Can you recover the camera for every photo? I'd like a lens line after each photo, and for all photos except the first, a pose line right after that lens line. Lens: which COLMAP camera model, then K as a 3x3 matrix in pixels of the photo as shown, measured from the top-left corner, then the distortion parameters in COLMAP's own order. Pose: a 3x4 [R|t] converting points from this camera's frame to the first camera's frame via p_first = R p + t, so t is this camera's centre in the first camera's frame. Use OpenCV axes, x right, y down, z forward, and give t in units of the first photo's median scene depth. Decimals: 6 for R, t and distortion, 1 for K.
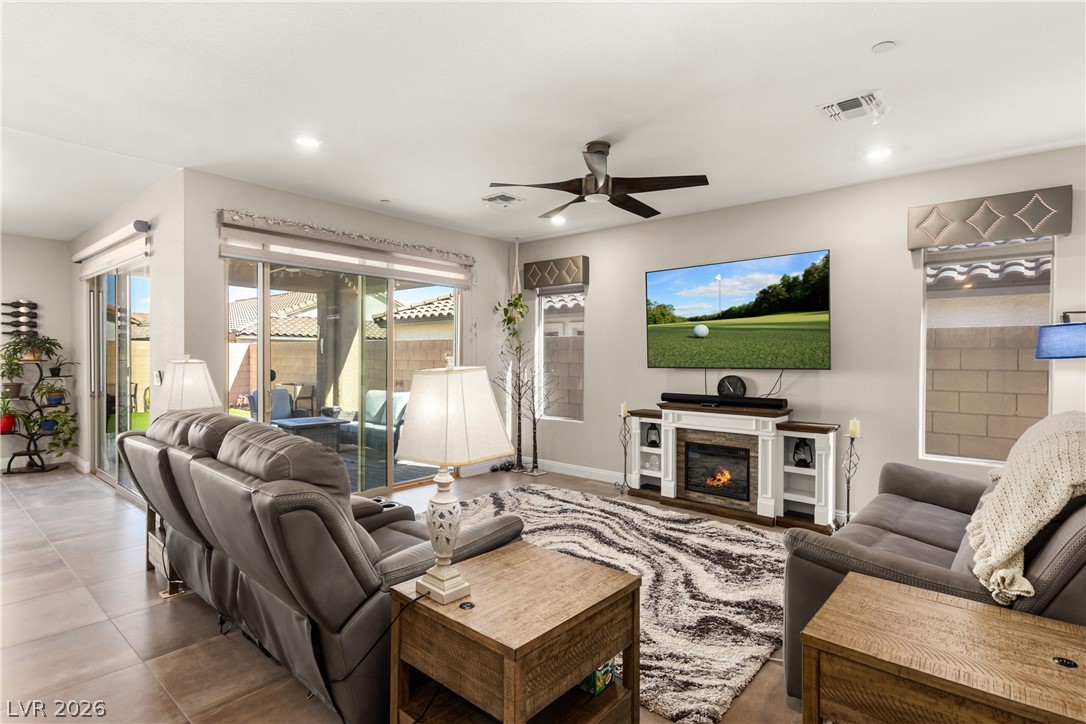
lens RADIAL K [[555.2, 0, 541.0], [0, 555.2, 358.9], [0, 0, 1]] dist [0.029886, -0.010661]
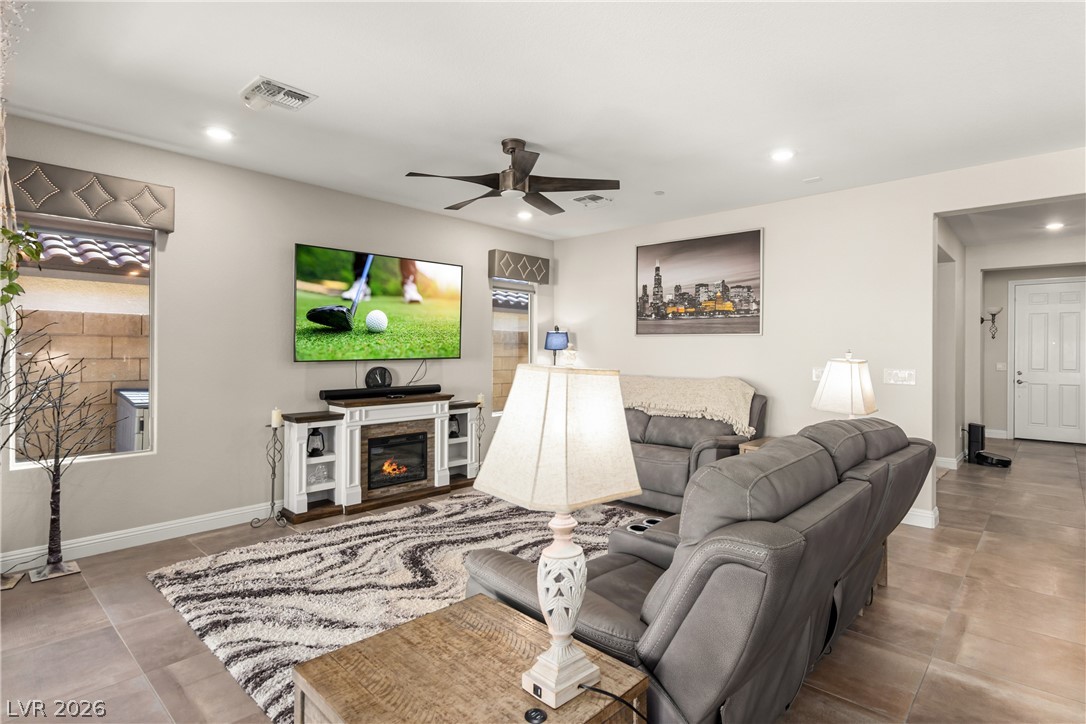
lens RADIAL K [[555.2, 0, 547.3], [0, 555.2, 353.4], [0, 0, 1]] dist [0.029886, -0.010661]
pose [[0.025378, -0.012307, 0.999602, -0.684118], [-0.001787, 0.999922, 0.012356, -0.008464], [-0.999676, -0.002100, 0.025354, 0.684699]]
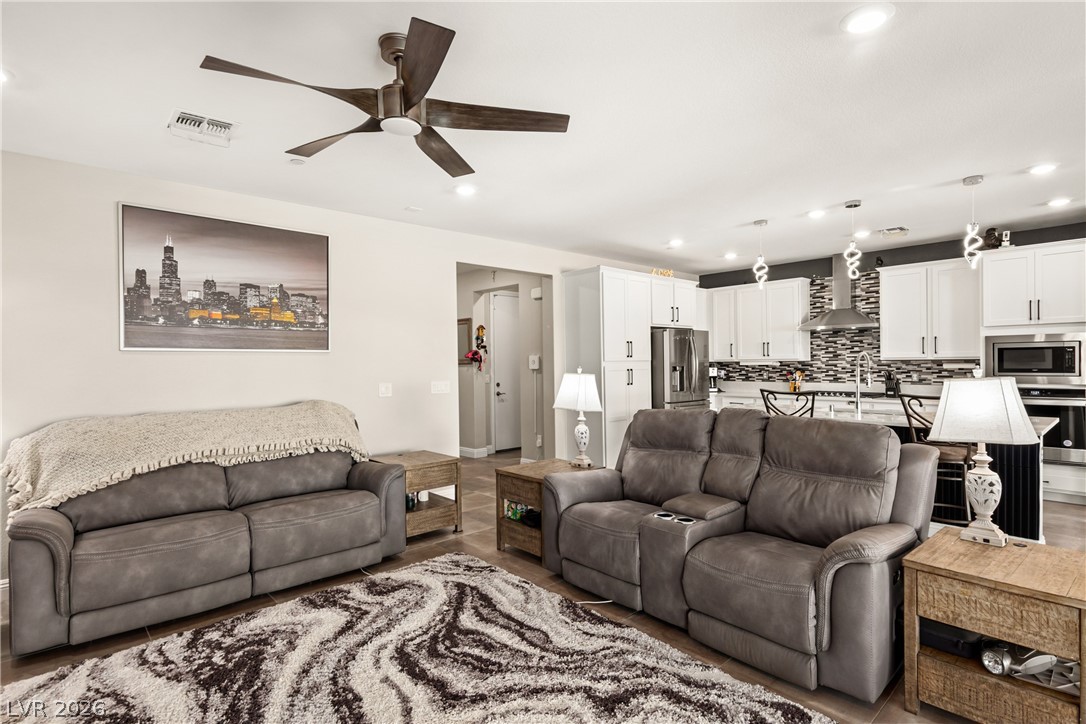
lens RADIAL K [[555.2, 0, 547.6], [0, 555.2, 360.7], [0, 0, 1]] dist [0.029886, -0.010661]
pose [[-0.994678, 0.005319, 0.102891, -0.098166], [0.005858, 0.999971, 0.004932, -0.018097], [-0.102862, 0.005509, -0.994680, 1.220504]]
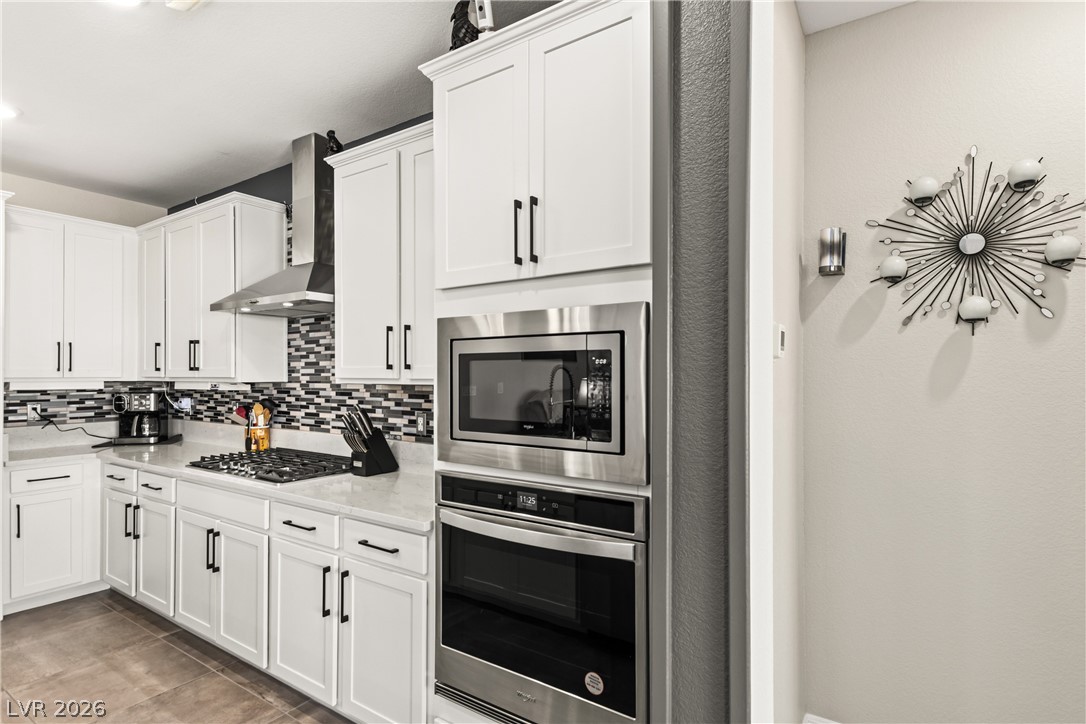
lens RADIAL K [[555.2, 0, 537.5], [0, 555.2, 368.7], [0, 0, 1]] dist [0.029886, -0.010661]
pose [[-0.996460, -0.007790, -0.083701, -0.905246], [-0.007492, 0.999964, -0.003877, -0.022432], [0.083728, -0.003236, -0.996483, 0.364075]]
